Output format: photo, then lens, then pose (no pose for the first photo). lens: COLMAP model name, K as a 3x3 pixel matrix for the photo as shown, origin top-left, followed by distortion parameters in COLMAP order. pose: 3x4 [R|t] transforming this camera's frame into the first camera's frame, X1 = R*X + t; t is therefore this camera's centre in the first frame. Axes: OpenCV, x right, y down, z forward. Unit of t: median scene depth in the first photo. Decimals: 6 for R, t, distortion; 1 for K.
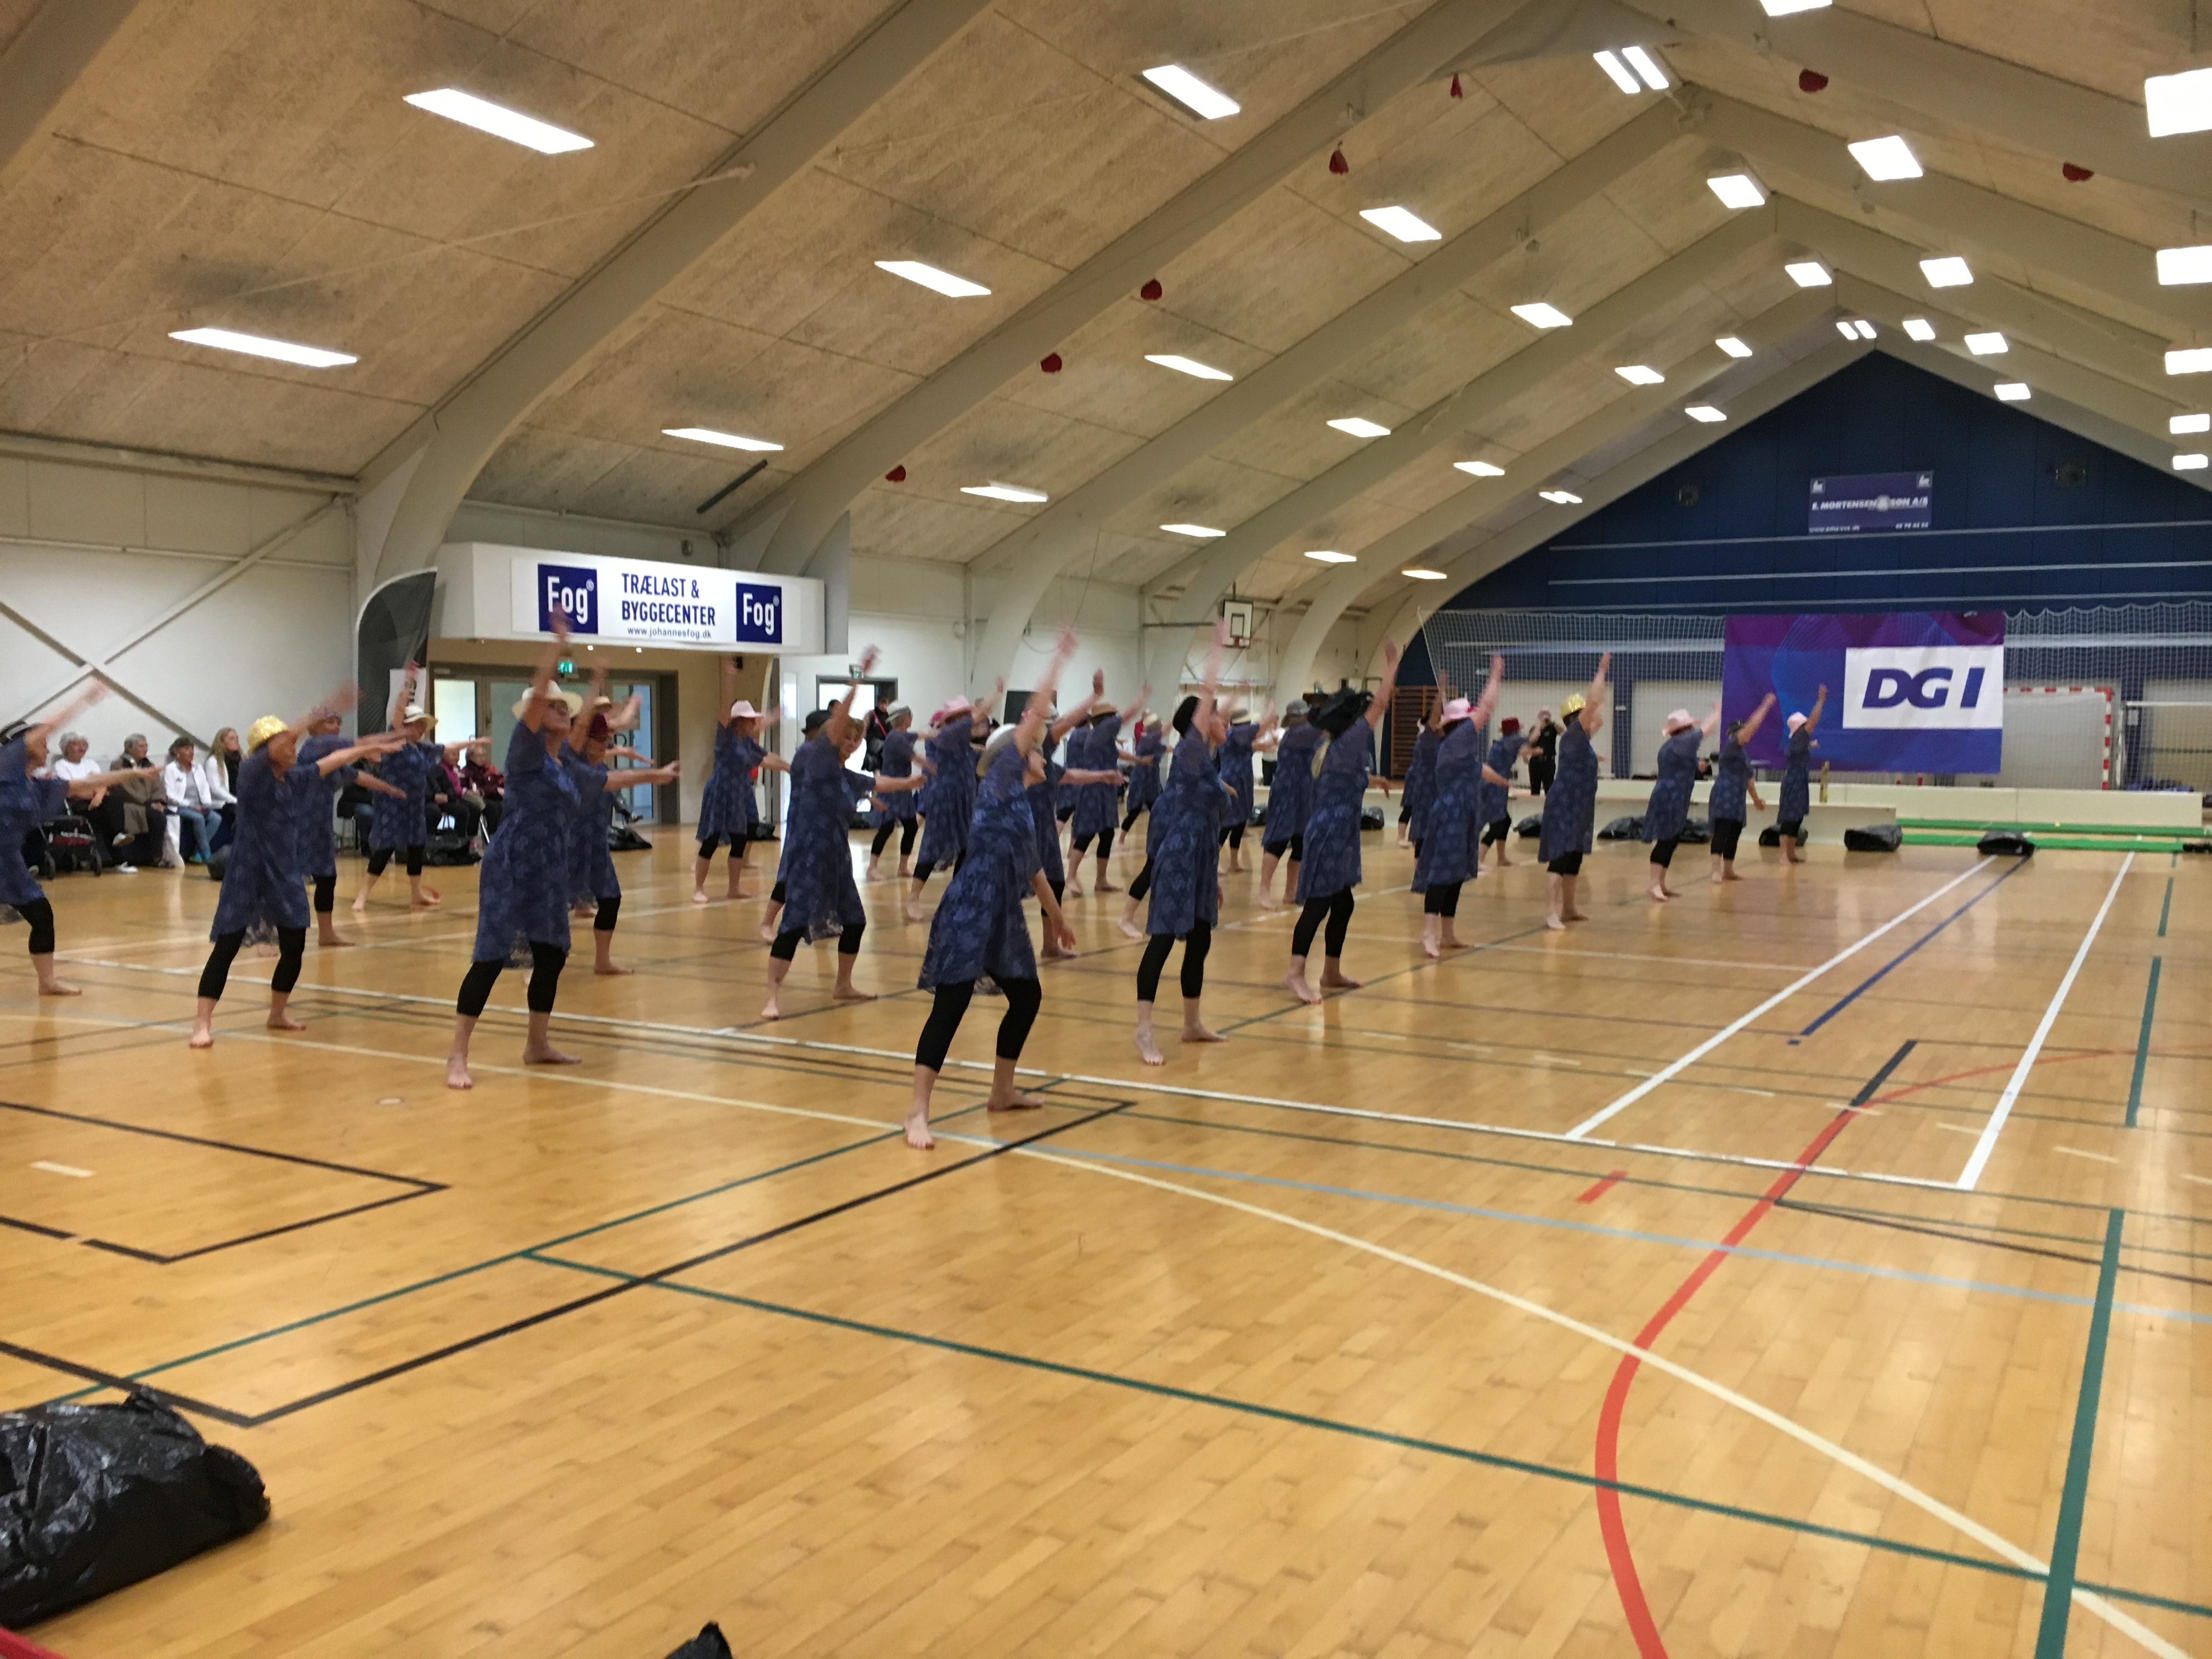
lens RADIAL K [[1850.9, 0, 1106.0], [0, 1850.9, 829.5], [0, 0, 1]] dist [0.084982, -0.102475]
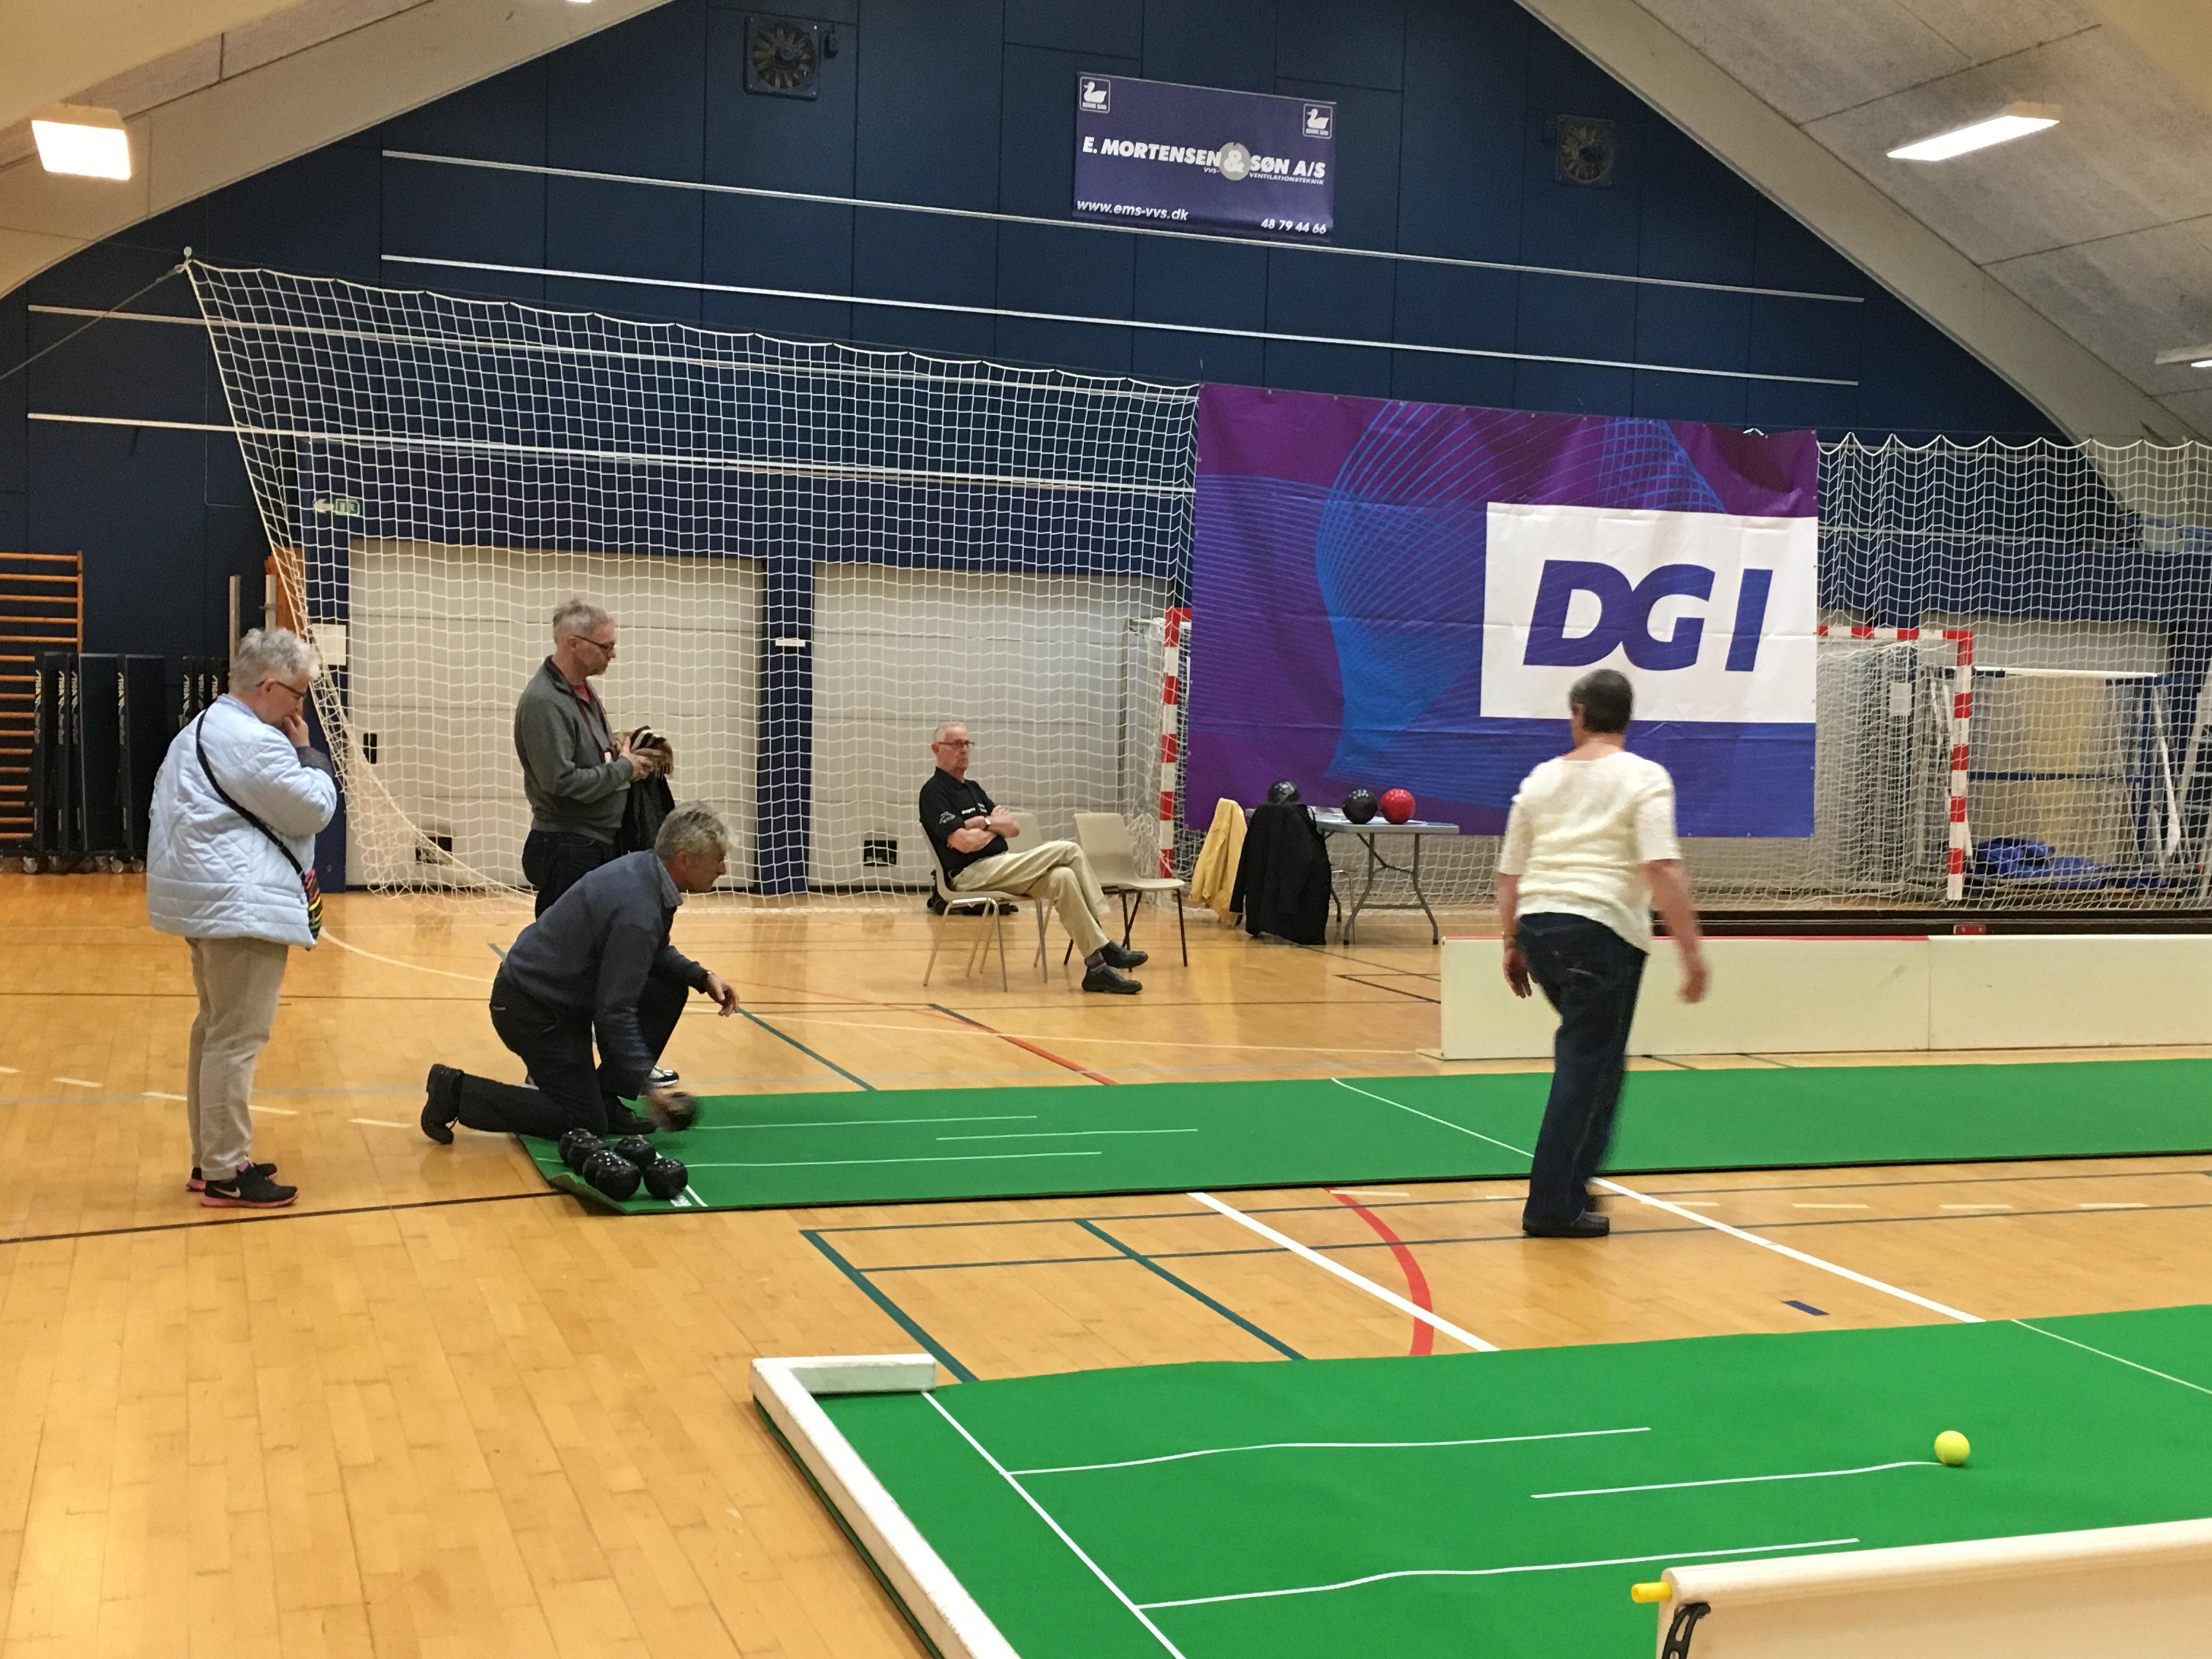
lens RADIAL K [[2538.5, 0, 1106.0], [0, 2538.5, 829.5], [0, 0, 1]] dist [-0.005890, -0.007388]
pose [[0.642871, -0.031968, 0.765307, -0.073078], [0.024804, 0.999474, 0.020914, -0.087879], [-0.765572, 0.005537, 0.643326, 1.452927]]
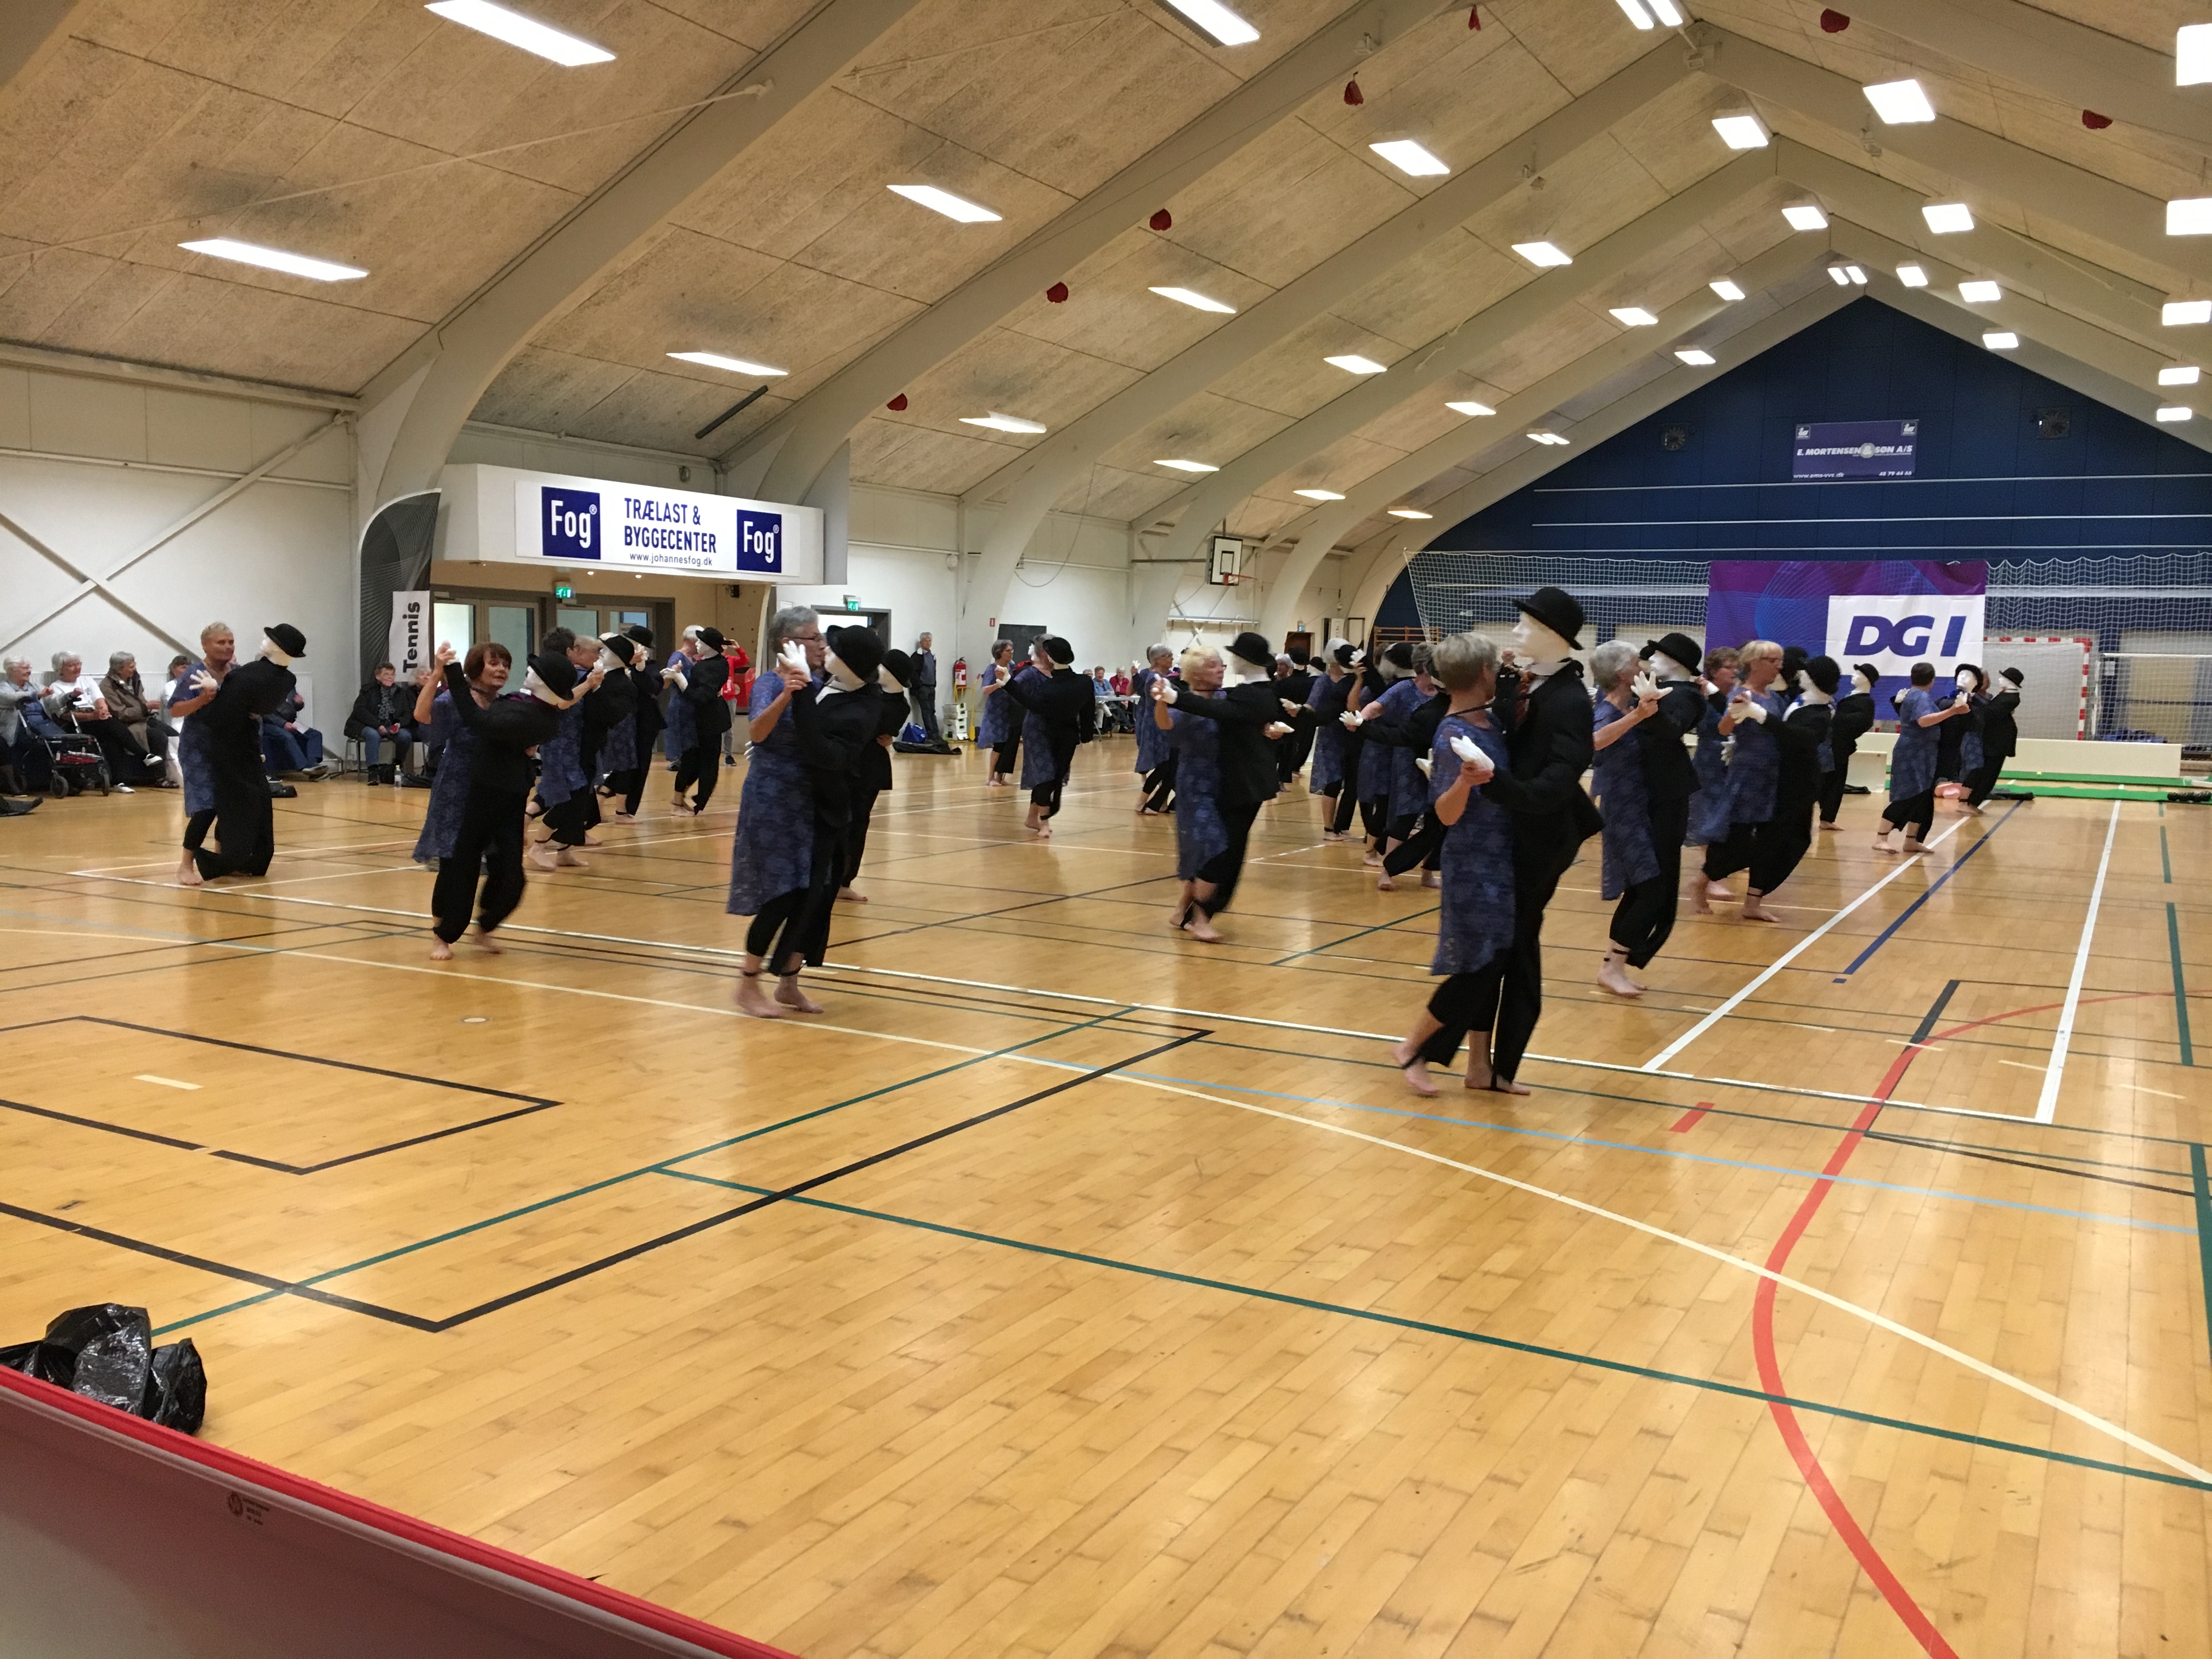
lens RADIAL K [[1850.9, 0, 1106.0], [0, 1850.9, 829.5], [0, 0, 1]] dist [0.084982, -0.102475]
pose [[0.999689, 0.013853, 0.020744, -0.023591], [-0.014545, 0.999330, 0.033588, 0.001616], [-0.020265, -0.033879, 0.999220, -0.001554]]
